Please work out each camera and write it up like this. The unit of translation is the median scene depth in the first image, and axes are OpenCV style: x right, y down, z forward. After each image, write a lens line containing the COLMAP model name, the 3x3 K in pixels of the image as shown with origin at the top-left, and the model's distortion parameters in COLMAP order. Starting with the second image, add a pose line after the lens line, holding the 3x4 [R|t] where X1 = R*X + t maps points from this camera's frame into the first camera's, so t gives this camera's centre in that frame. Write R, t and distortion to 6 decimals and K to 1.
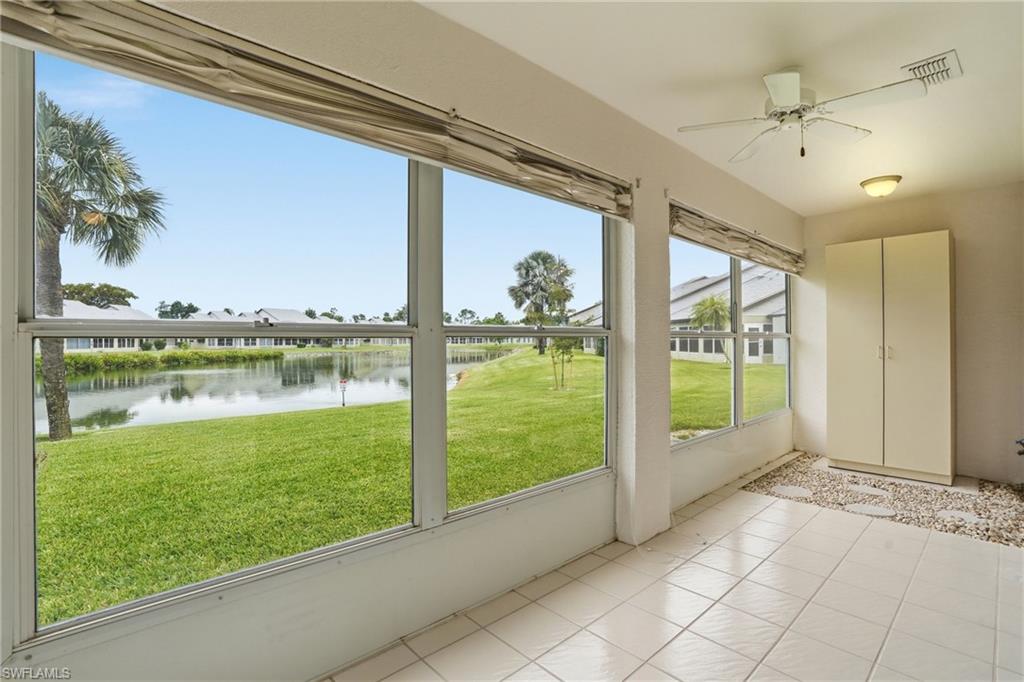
lens RADIAL K [[466.1, 0, 512.0], [0, 466.1, 341.0], [0, 0, 1]] dist [-0.001137, -0.000072]
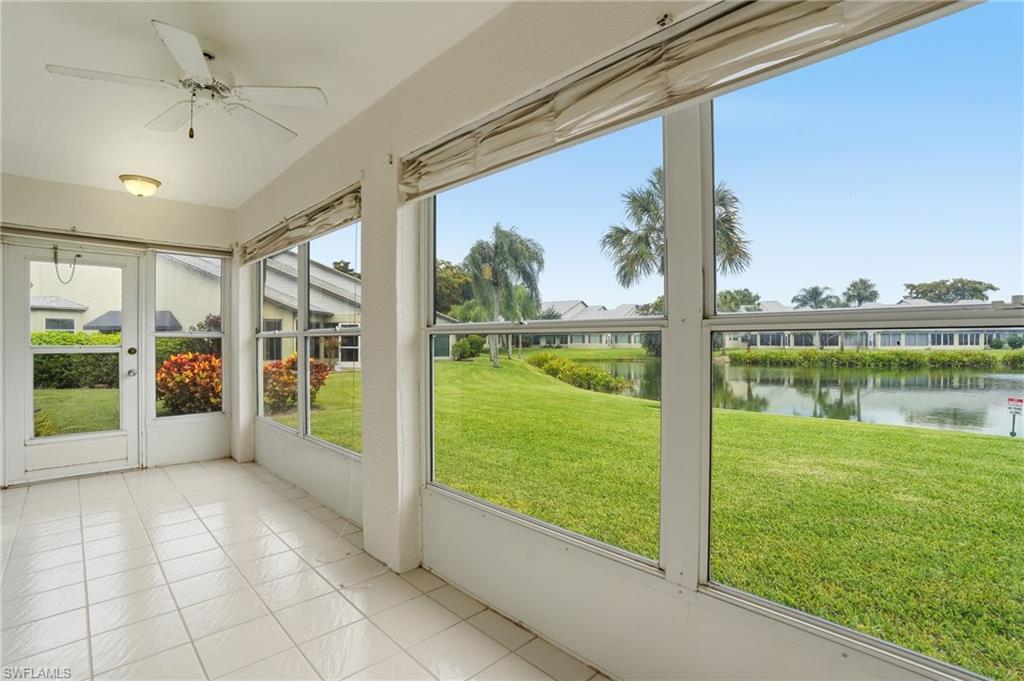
lens RADIAL K [[474.2, 0, 512.0], [0, 474.2, 340.5], [0, 0, 1]] dist [-0.028878, 0.000531]
pose [[0.018198, 0.001851, -0.999833, 0.075312], [0.003688, 0.999991, 0.001918, -0.000624], [0.999828, -0.003722, 0.018191, 0.076882]]
